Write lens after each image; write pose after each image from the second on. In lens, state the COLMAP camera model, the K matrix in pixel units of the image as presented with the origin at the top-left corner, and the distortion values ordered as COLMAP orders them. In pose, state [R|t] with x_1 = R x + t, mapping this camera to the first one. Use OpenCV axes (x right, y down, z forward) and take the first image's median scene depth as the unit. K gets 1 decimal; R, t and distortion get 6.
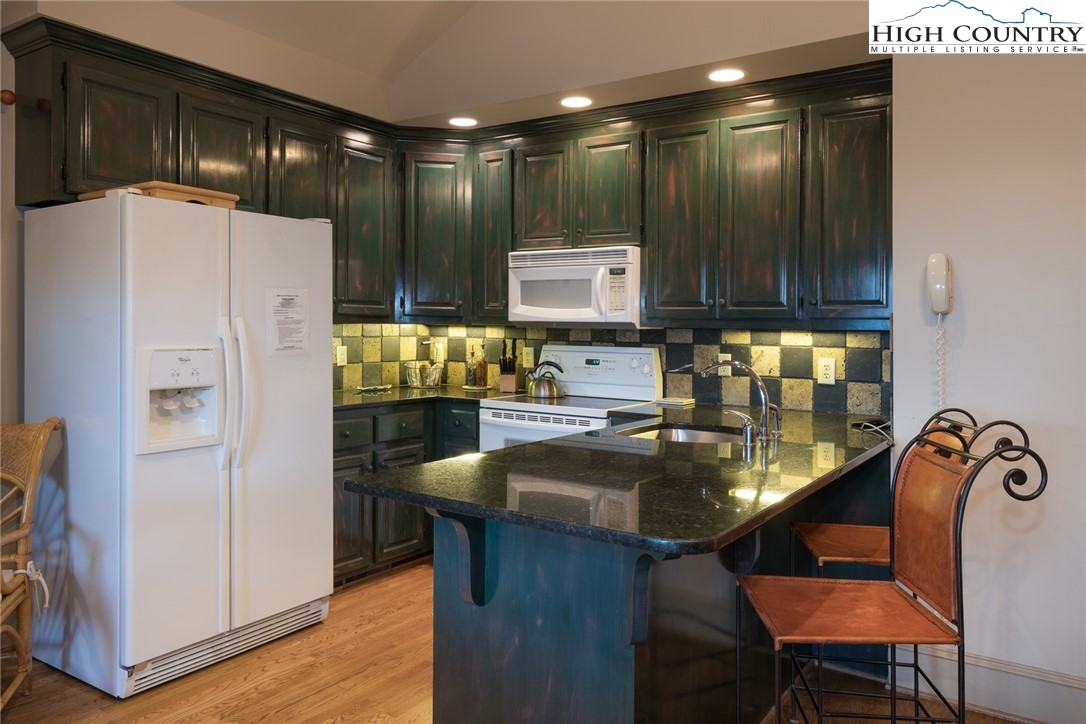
lens RADIAL K [[784.1, 0, 542.2], [0, 784.1, 333.2], [0, 0, 1]] dist [0.002190, -0.000209]
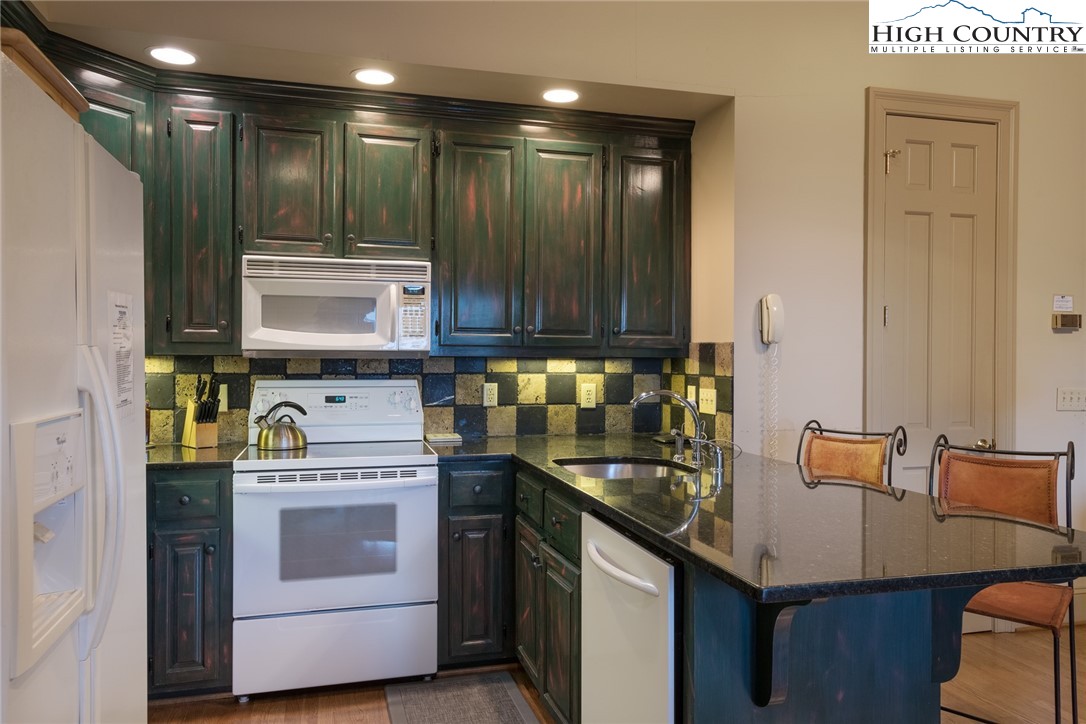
lens RADIAL K [[761.7, 0, 543.0], [0, 761.7, 362.0], [0, 0, 1]] dist [0.011495, 0.001325]
pose [[0.643421, -0.015939, 0.765347, -0.442055], [0.011502, 0.999872, 0.011154, -0.009232], [-0.765426, 0.001626, 0.643522, 0.359789]]
